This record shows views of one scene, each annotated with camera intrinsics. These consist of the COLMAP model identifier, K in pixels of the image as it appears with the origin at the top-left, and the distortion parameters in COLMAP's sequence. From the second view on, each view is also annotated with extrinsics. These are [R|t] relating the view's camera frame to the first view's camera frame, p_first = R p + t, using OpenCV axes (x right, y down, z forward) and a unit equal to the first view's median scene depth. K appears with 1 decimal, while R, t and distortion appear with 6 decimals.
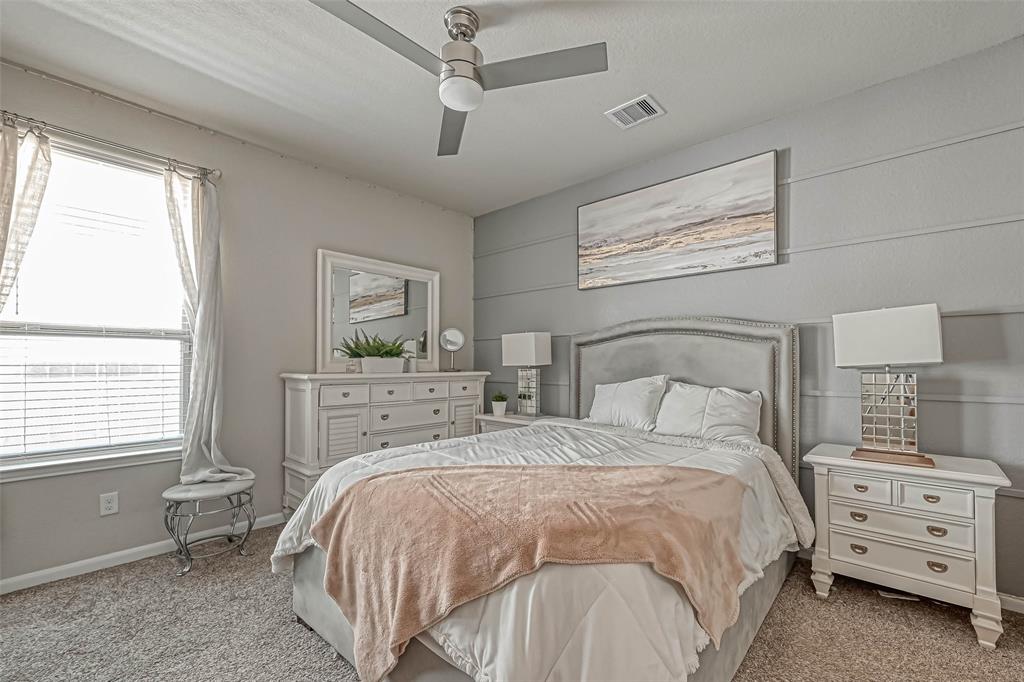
lens RADIAL K [[456.5, 0, 491.2], [0, 456.5, 364.0], [0, 0, 1]] dist [0.000416, -0.000007]
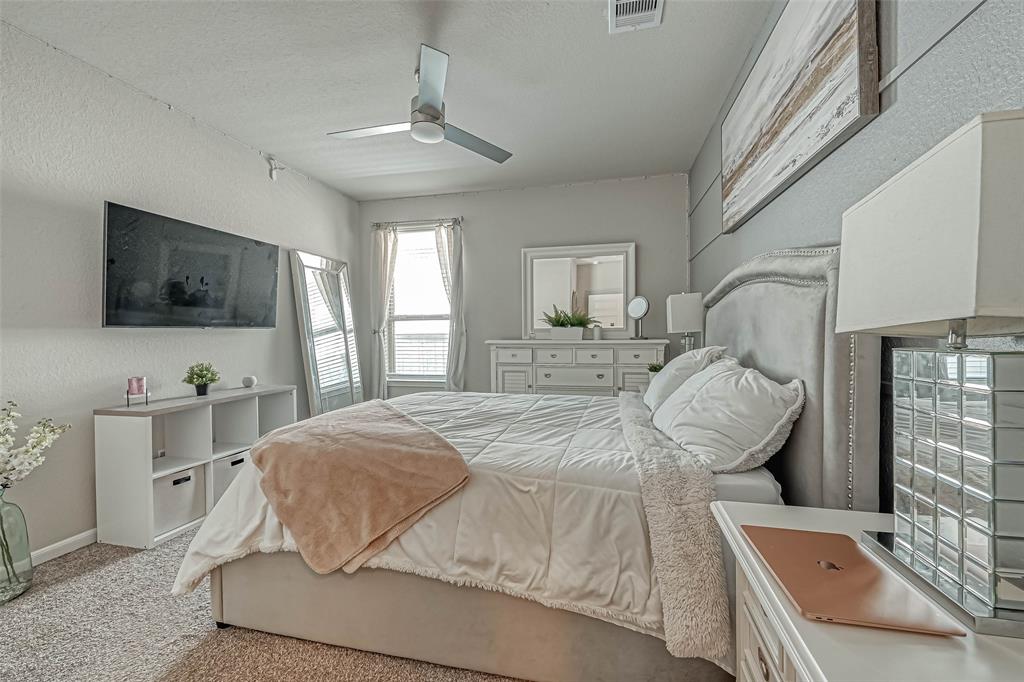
lens RADIAL K [[402.3, 0, 510.1], [0, 402.3, 336.9], [0, 0, 1]] dist [0.002903, 0.000021]
pose [[0.477967, 0.003238, -0.878372, 0.734464], [0.011282, 0.999888, 0.009825, -0.000157], [0.878305, -0.014606, 0.477877, 0.428956]]
